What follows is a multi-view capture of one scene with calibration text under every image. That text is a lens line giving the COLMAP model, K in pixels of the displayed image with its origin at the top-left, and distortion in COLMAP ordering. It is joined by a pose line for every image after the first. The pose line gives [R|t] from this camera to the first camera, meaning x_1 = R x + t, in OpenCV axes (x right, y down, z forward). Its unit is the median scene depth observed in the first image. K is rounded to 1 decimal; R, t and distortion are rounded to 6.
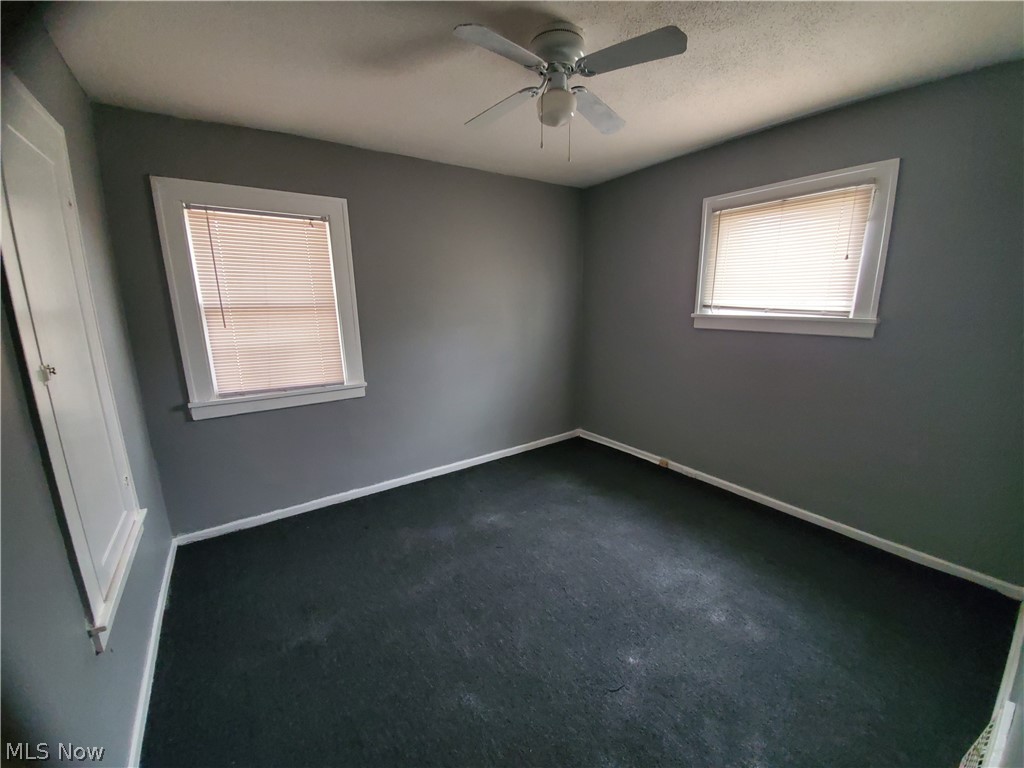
lens RADIAL K [[405.6, 0, 515.2], [0, 405.6, 380.1], [0, 0, 1]] dist [-0.008310, -0.007160]
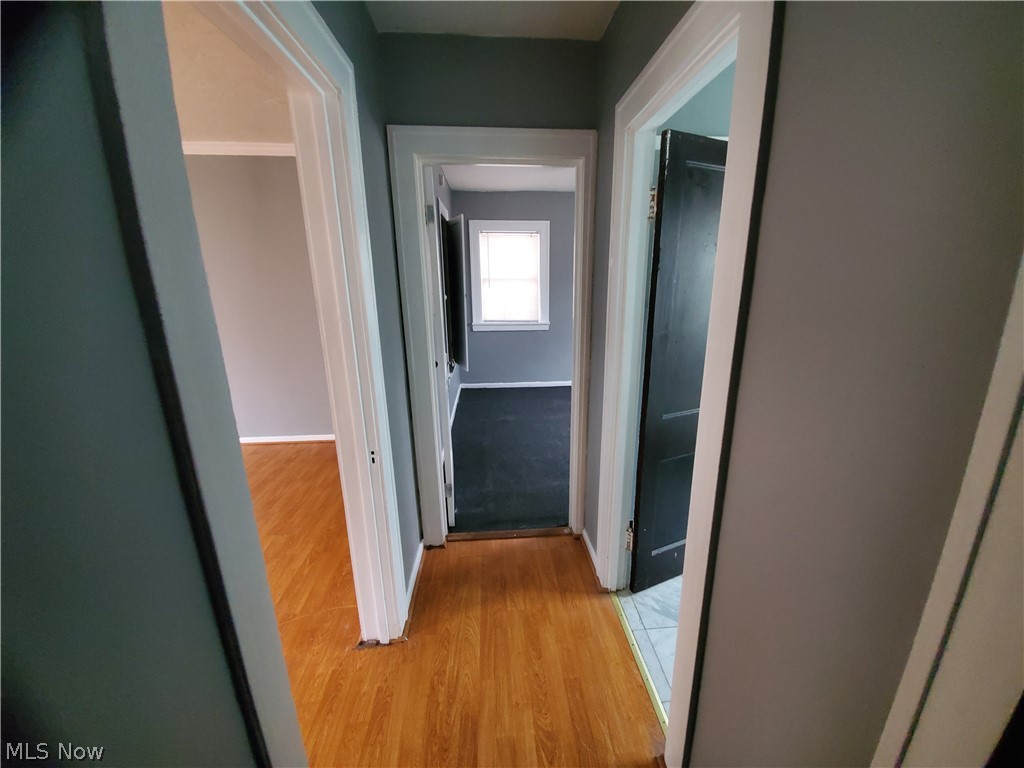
lens RADIAL K [[405.6, 0, 517.1], [0, 405.6, 385.6], [0, 0, 1]] dist [-0.008310, -0.007160]
pose [[0.857736, 0.137439, -0.495379, 0.509607], [-0.101396, 0.989901, 0.099074, 0.138450], [0.503992, -0.034750, 0.863009, -0.748193]]
